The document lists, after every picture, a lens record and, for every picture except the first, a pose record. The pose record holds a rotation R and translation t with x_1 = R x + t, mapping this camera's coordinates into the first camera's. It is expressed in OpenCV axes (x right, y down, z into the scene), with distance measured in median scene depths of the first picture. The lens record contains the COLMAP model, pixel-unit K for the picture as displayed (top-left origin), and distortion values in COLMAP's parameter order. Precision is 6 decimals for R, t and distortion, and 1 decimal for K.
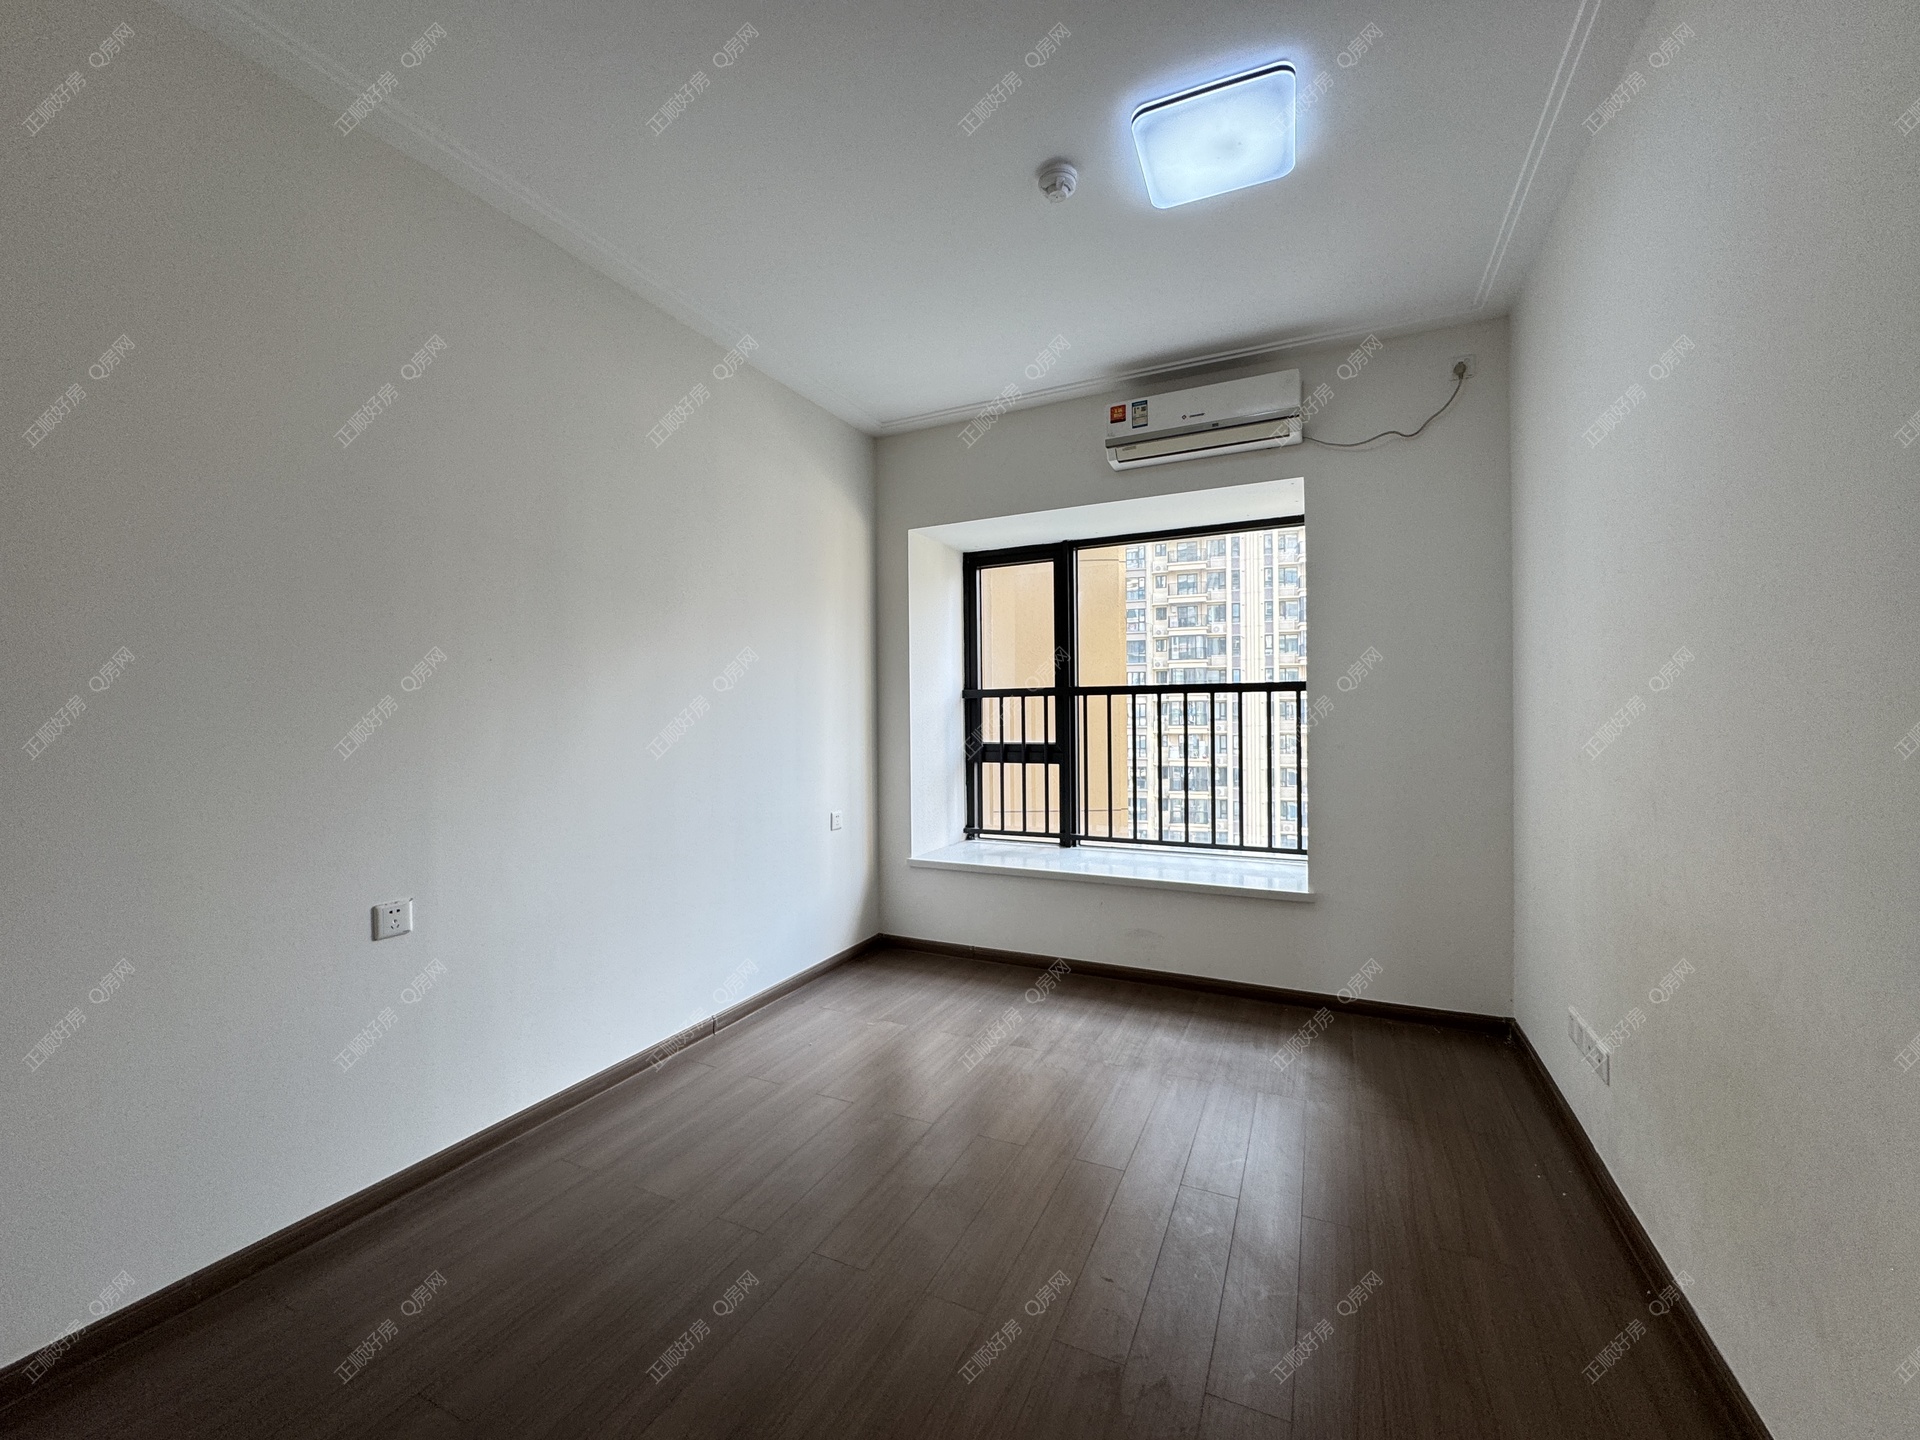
lens RADIAL K [[774.6, 0, 958.2], [0, 774.6, 716.7], [0, 0, 1]] dist [0.000631, -0.000080]
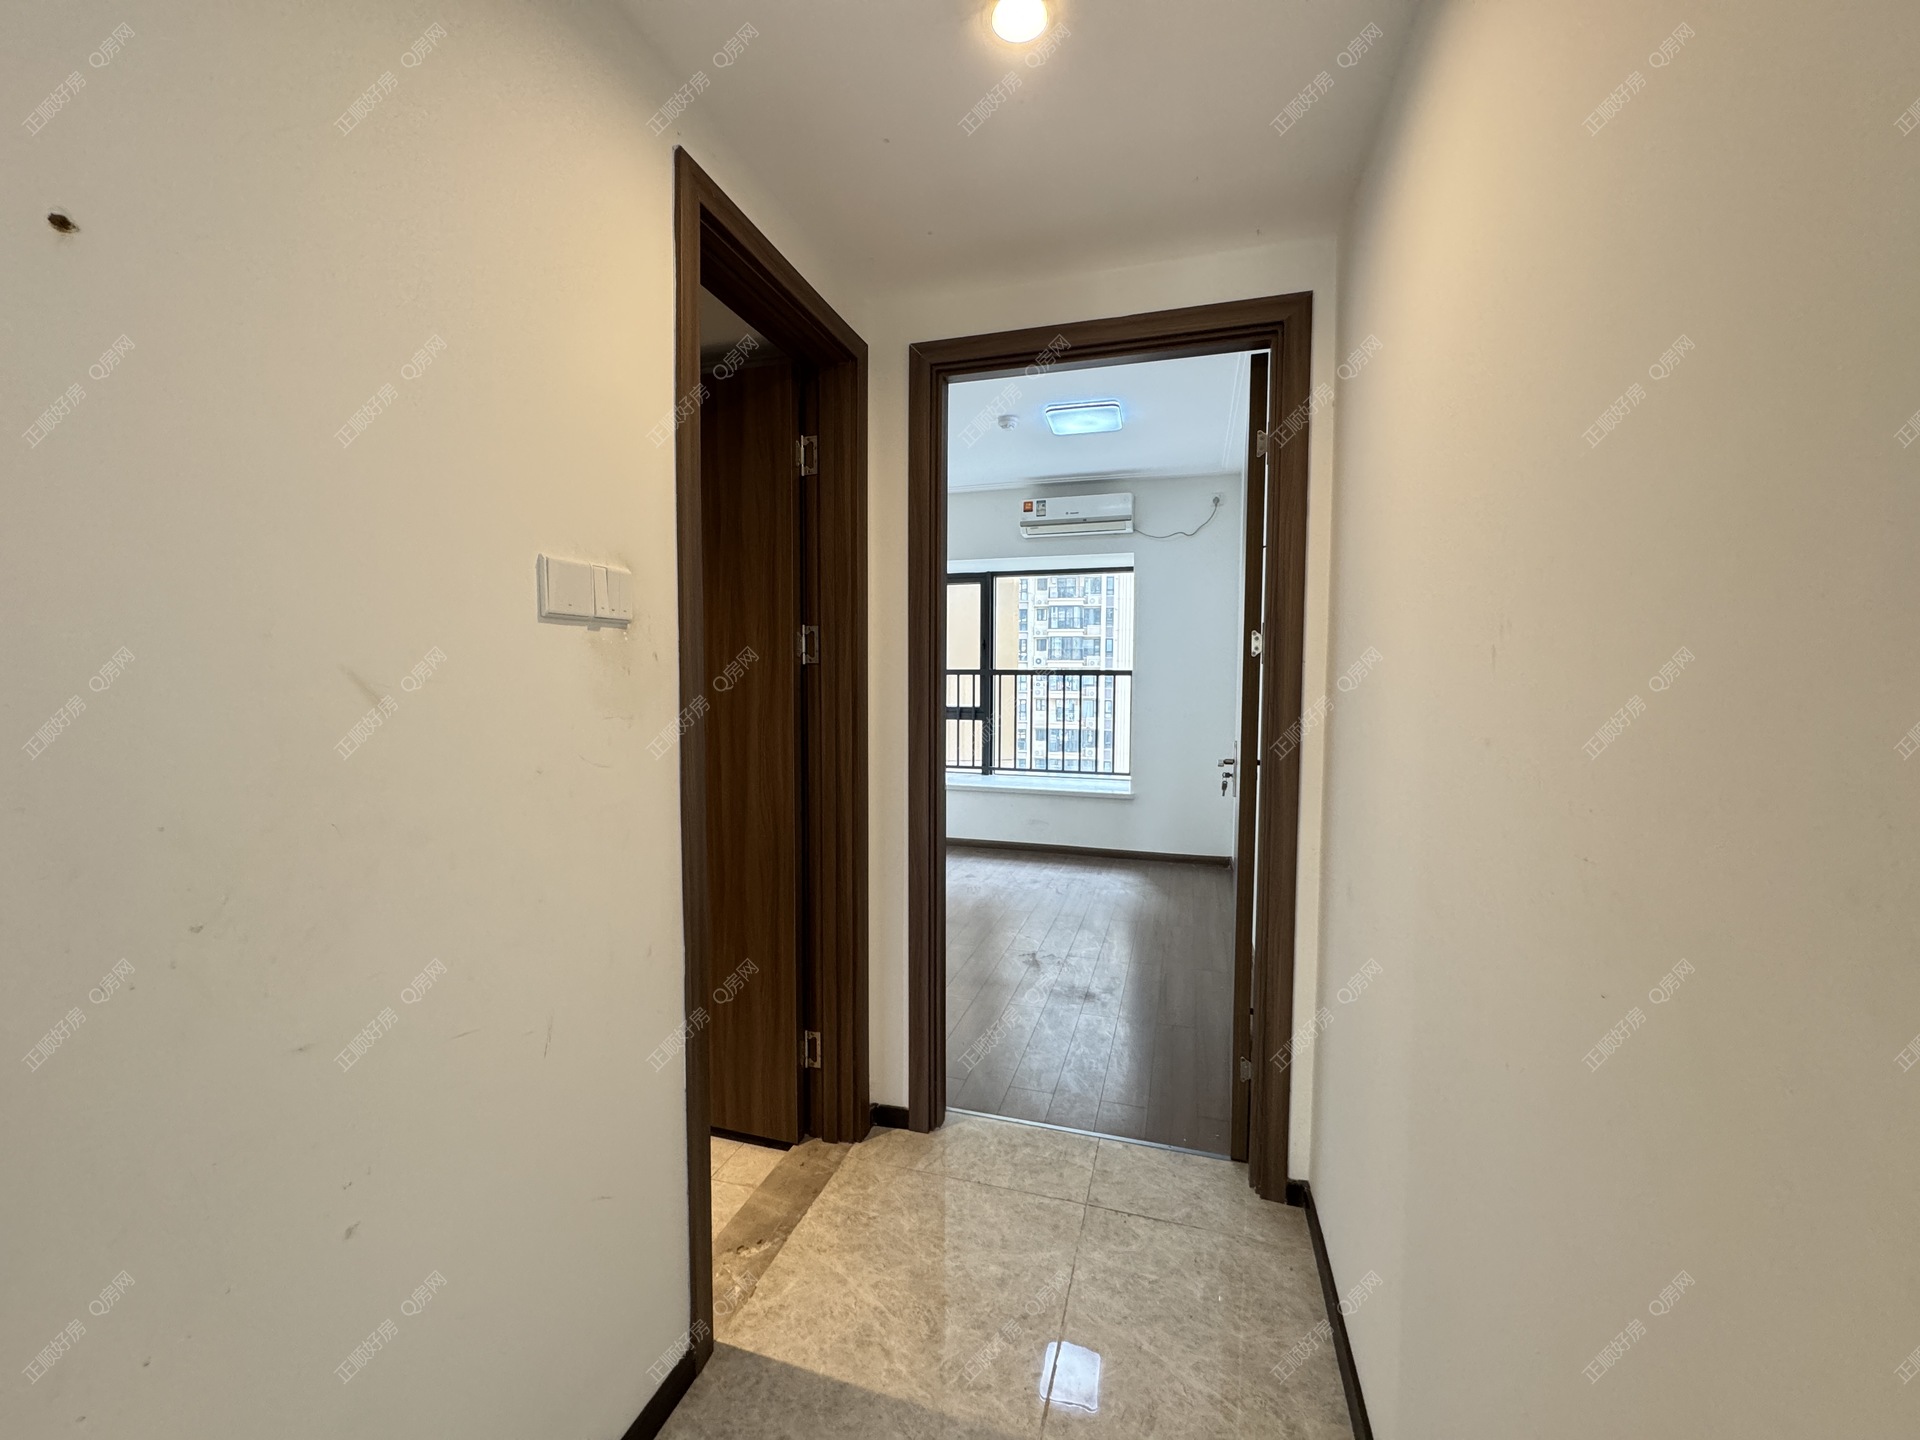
lens RADIAL K [[774.6, 0, 958.2], [0, 774.6, 716.7], [0, 0, 1]] dist [0.000631, -0.000080]
pose [[0.988413, 0.006457, 0.151651, -0.144919], [-0.013780, 0.998786, 0.047290, -0.016751], [-0.151161, -0.048831, 0.987302, -0.482354]]
